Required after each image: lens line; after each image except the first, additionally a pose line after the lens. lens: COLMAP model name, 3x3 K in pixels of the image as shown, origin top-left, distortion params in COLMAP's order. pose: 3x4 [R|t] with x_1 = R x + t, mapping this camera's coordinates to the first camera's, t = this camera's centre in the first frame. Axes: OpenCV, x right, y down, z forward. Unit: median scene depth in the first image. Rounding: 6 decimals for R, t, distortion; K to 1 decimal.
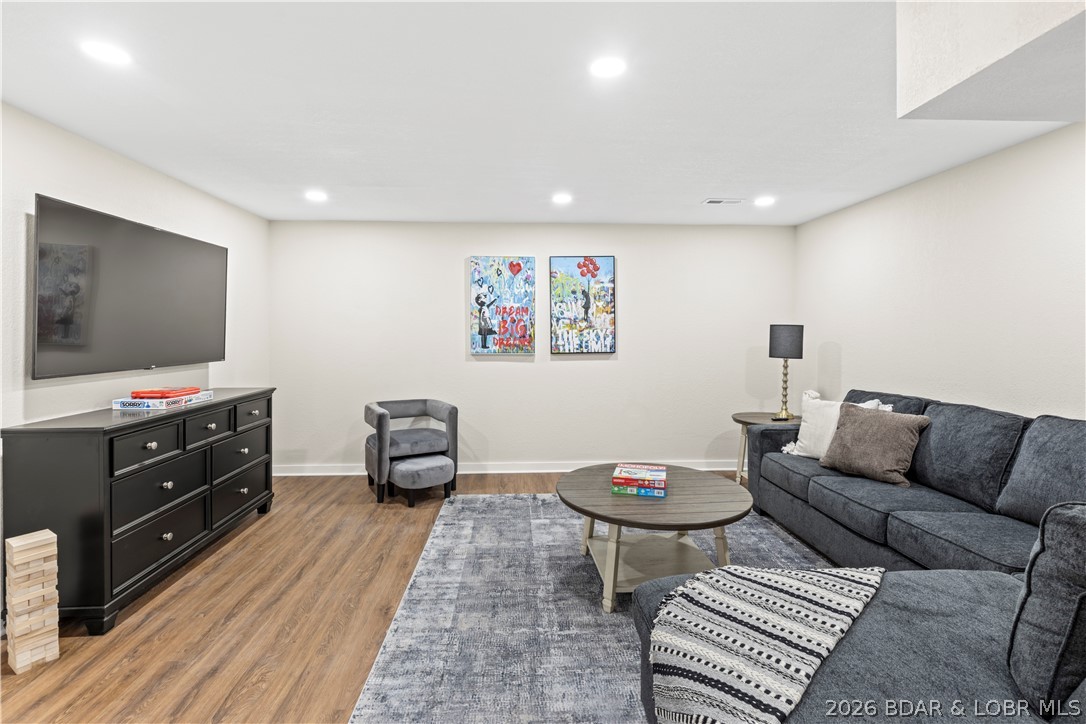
lens RADIAL K [[495.8, 0, 540.8], [0, 495.8, 339.4], [0, 0, 1]] dist [0.011737, -0.000128]
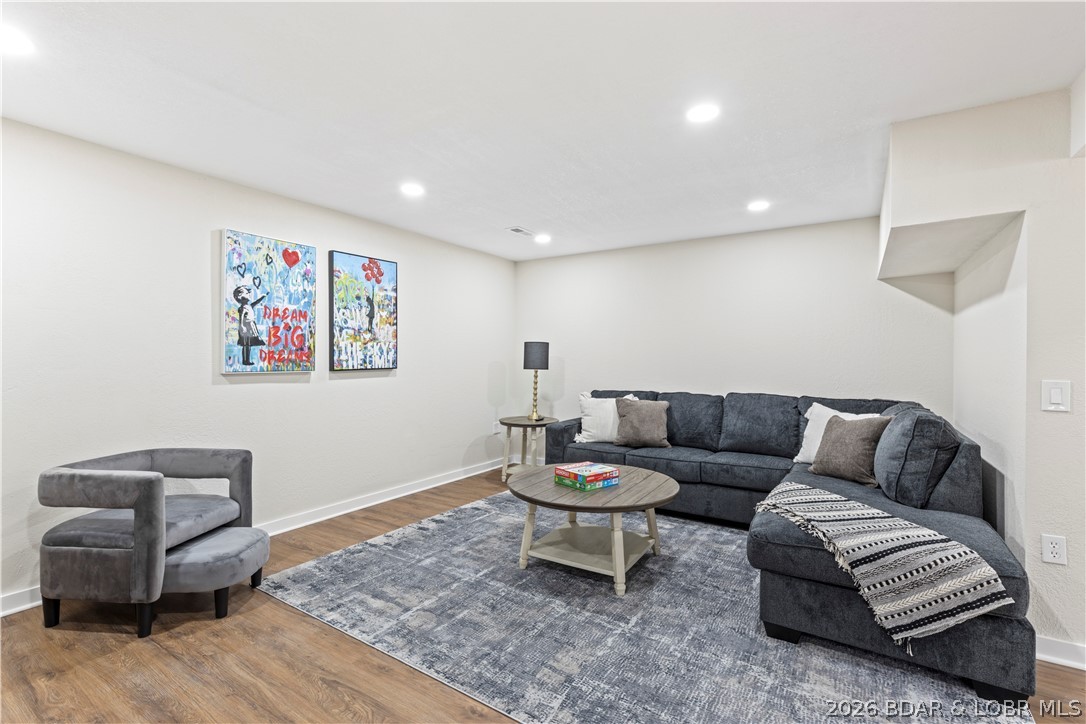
lens RADIAL K [[488.0, 0, 543.0], [0, 488.0, 362.0], [0, 0, 1]] dist [0.011824, -0.000138]
pose [[0.592455, -0.005903, 0.805582, -0.422858], [0.008236, 0.999965, 0.001271, 0.016453], [-0.805562, 0.005882, 0.592483, 0.253131]]
